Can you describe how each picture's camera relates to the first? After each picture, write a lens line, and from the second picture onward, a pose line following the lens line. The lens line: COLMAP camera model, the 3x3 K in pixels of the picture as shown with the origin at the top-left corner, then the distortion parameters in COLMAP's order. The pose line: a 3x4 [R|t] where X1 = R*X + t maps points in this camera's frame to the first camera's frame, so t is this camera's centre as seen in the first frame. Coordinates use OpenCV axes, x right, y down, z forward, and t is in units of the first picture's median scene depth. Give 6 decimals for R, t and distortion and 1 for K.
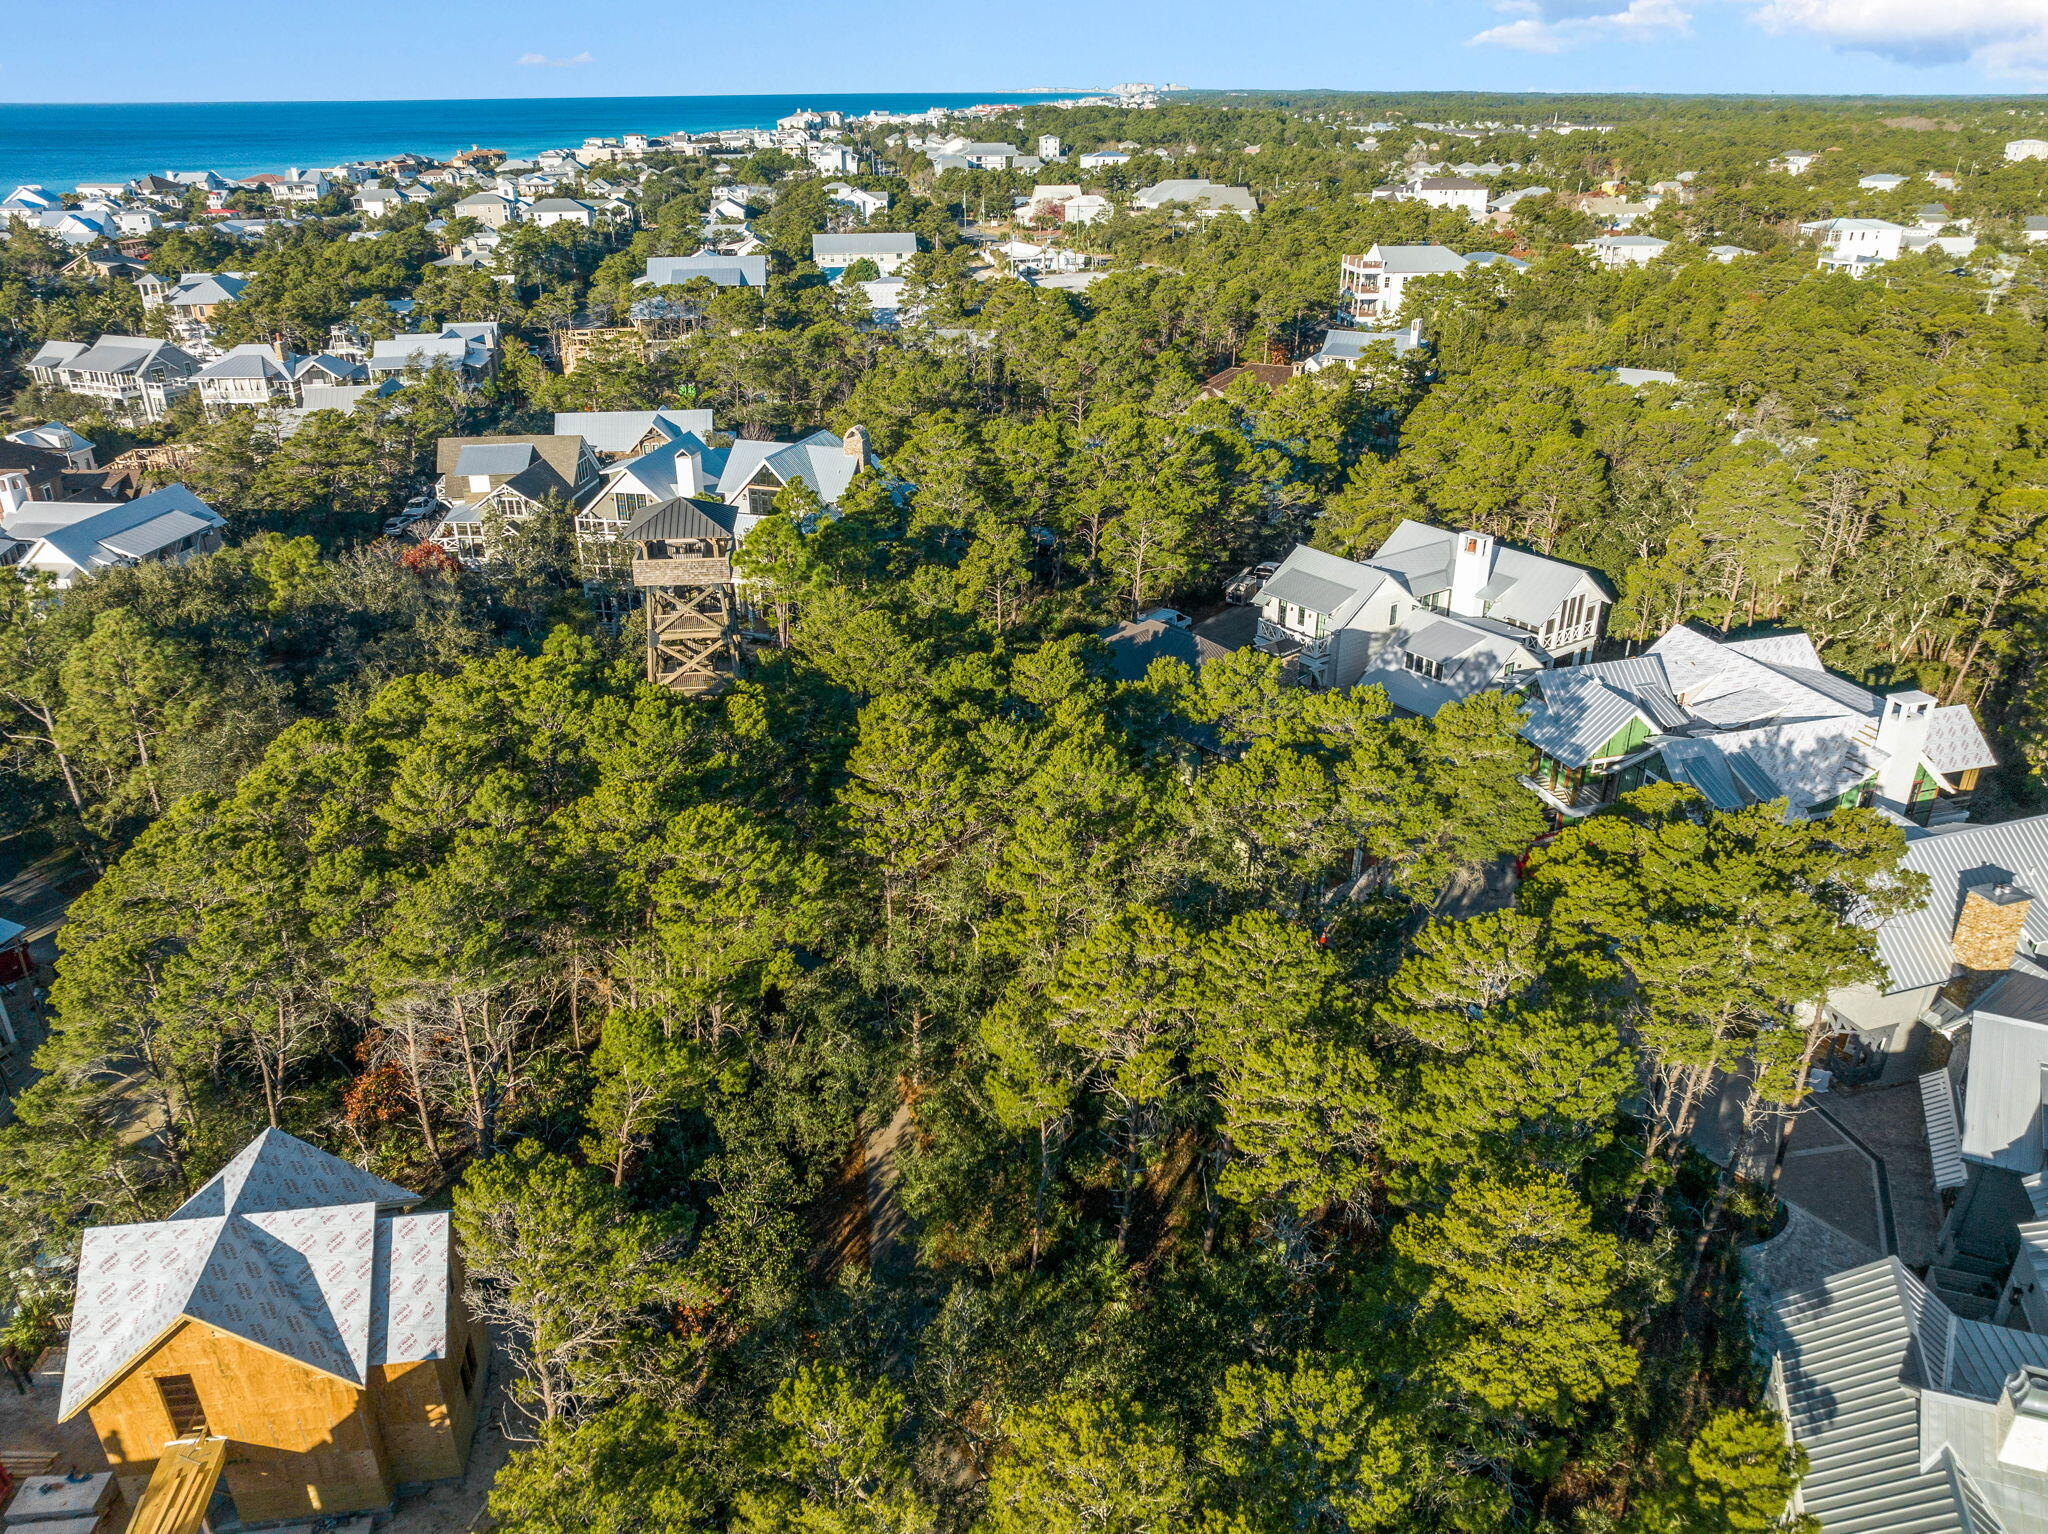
lens RADIAL K [[1445.0, 0, 1027.9], [0, 1445.0, 767.0], [0, 0, 1]] dist [-0.049674, 0.020175]
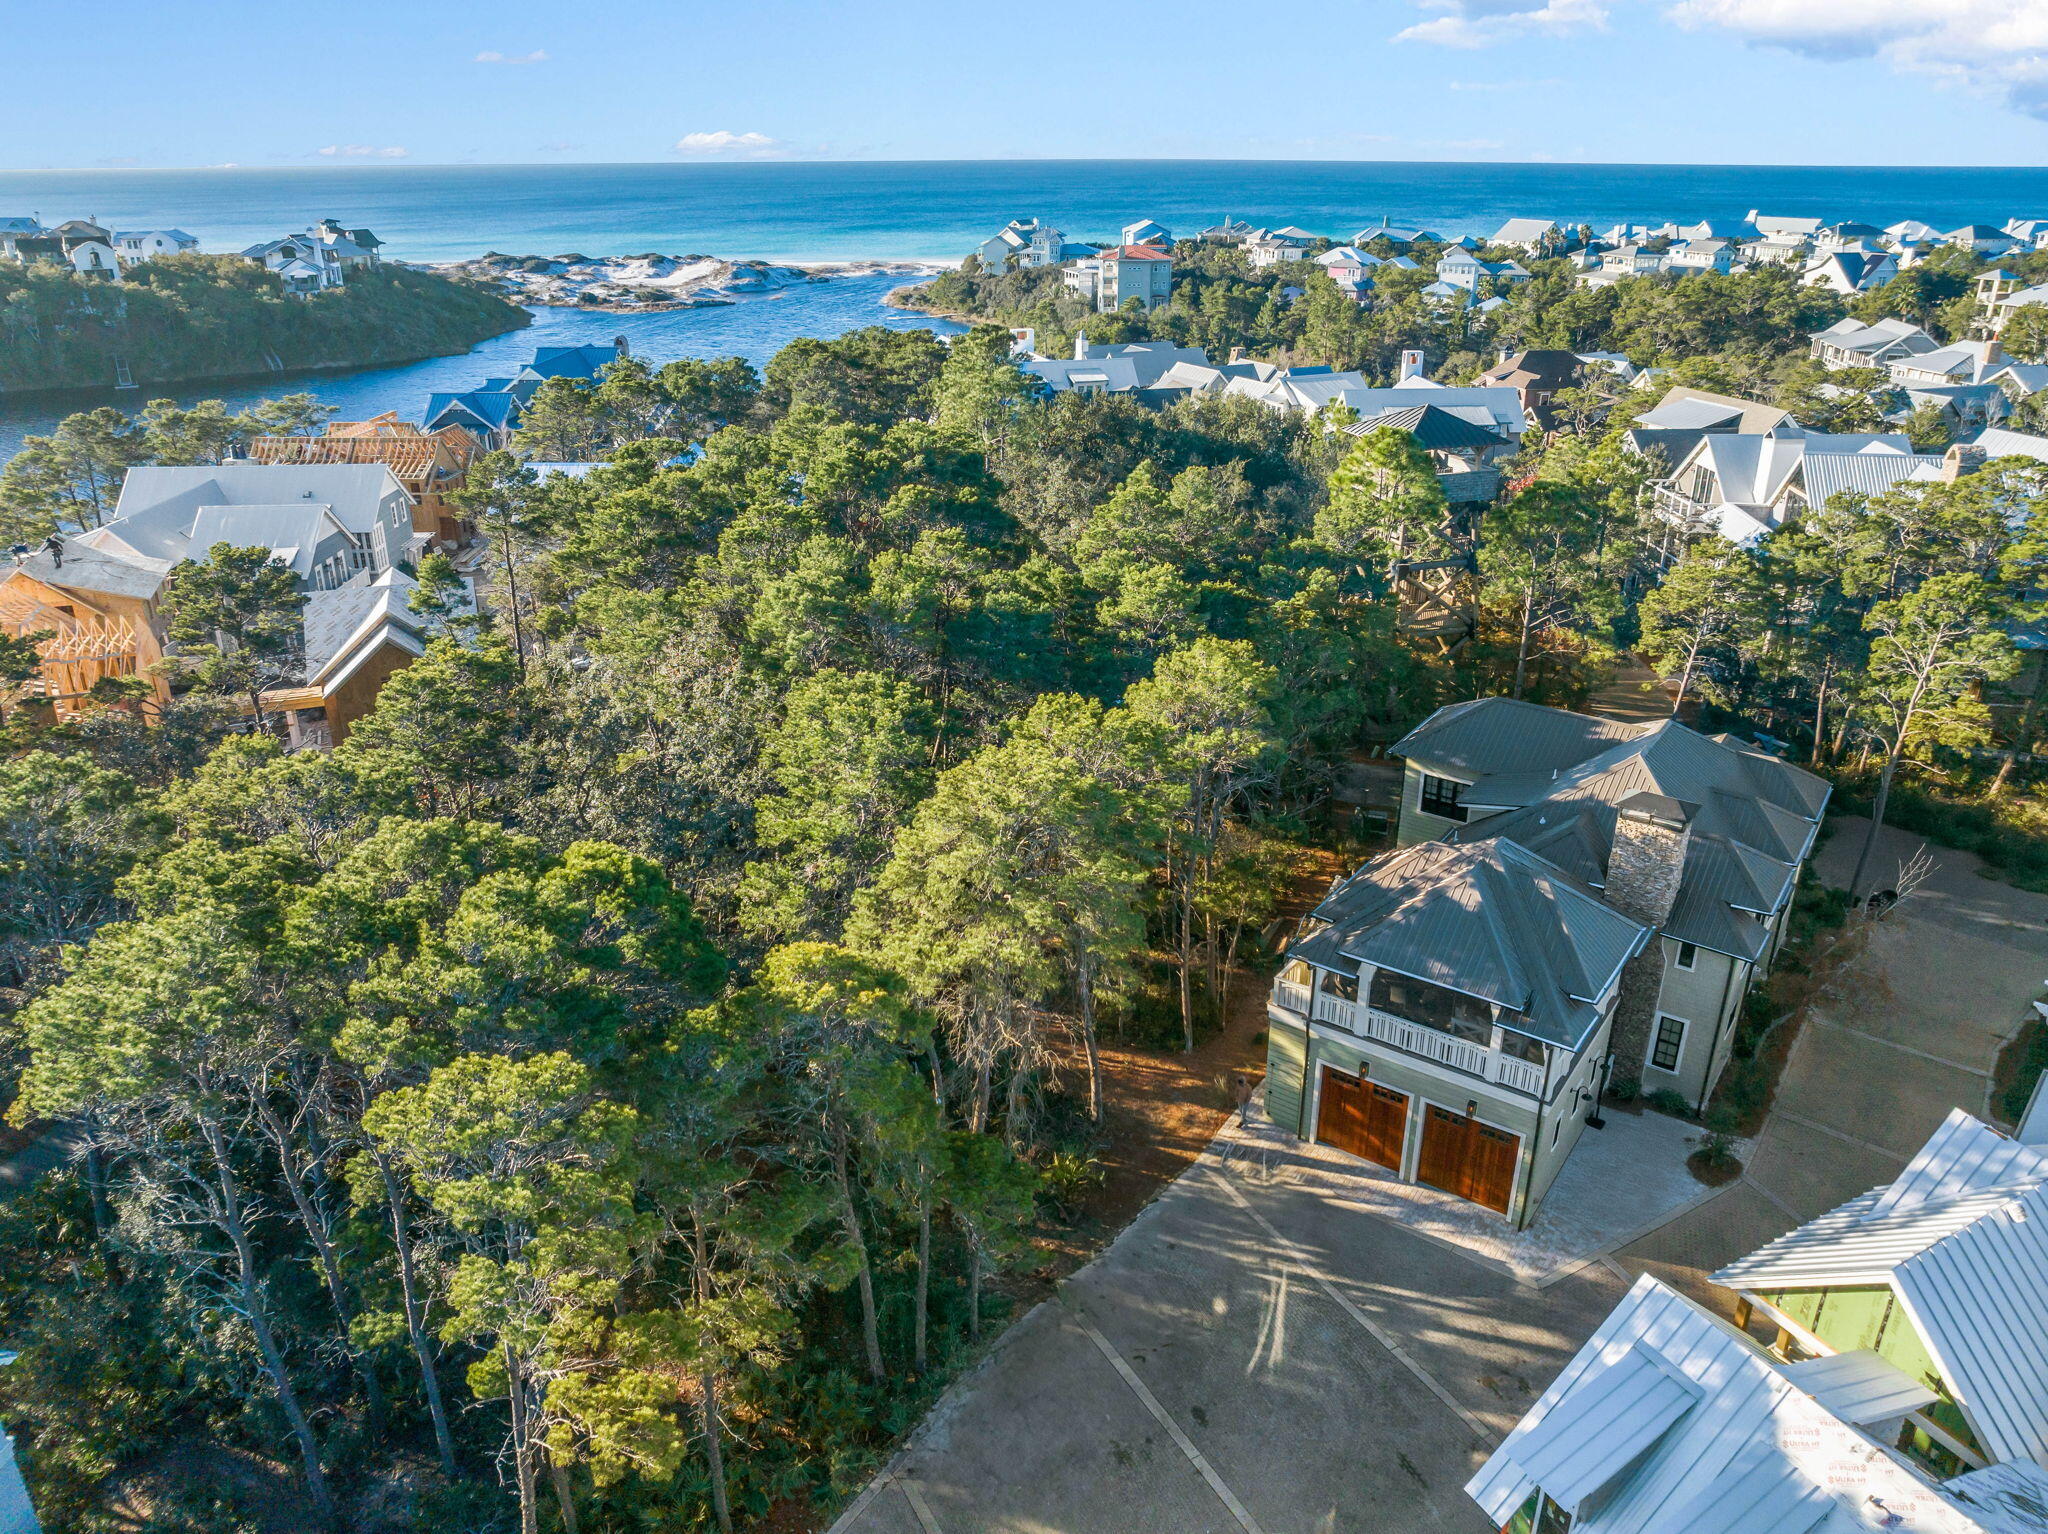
lens RADIAL K [[1445.0, 0, 1027.9], [0, 1445.0, 767.0], [0, 0, 1]] dist [-0.049674, 0.020175]
pose [[0.193347, 0.384900, -0.902480, 0.206956], [-0.418281, 0.864393, 0.279044, -0.050082], [0.887501, 0.323538, 0.328124, 0.205948]]
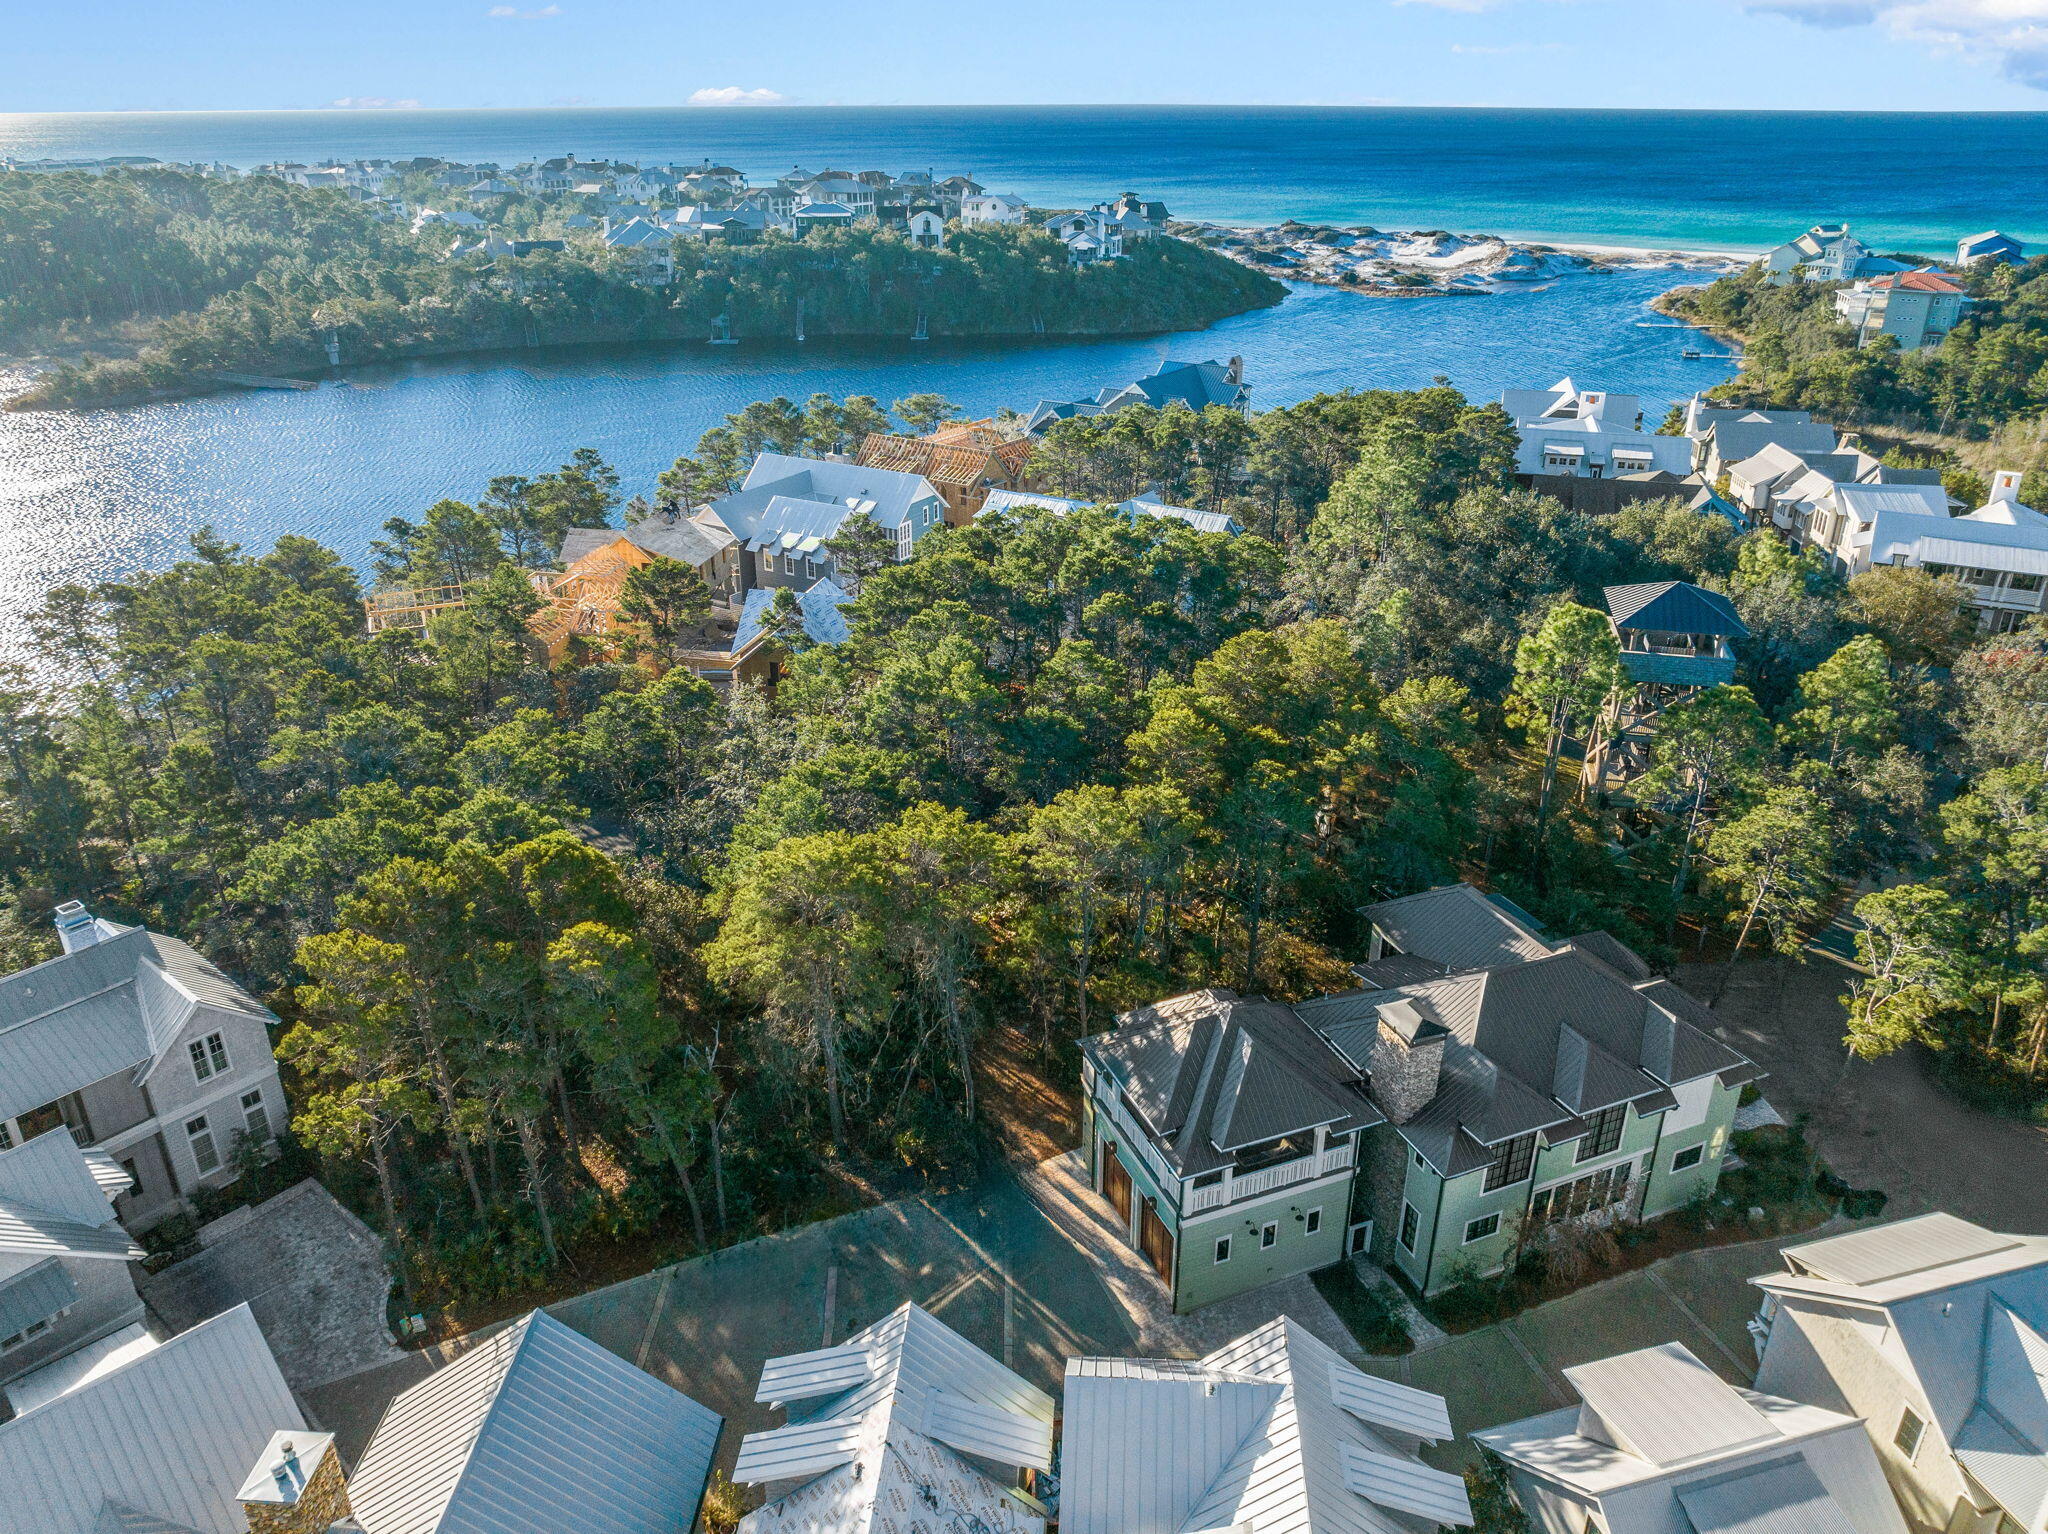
lens RADIAL K [[1465.4, 0, 1033.7], [0, 1465.4, 769.0], [0, 0, 1]] dist [-0.051349, 0.023912]
pose [[-0.351300, 0.393077, -0.849752, 0.243142], [-0.399256, 0.758046, 0.515714, -0.142463], [0.846867, 0.520439, -0.109363, 0.296674]]
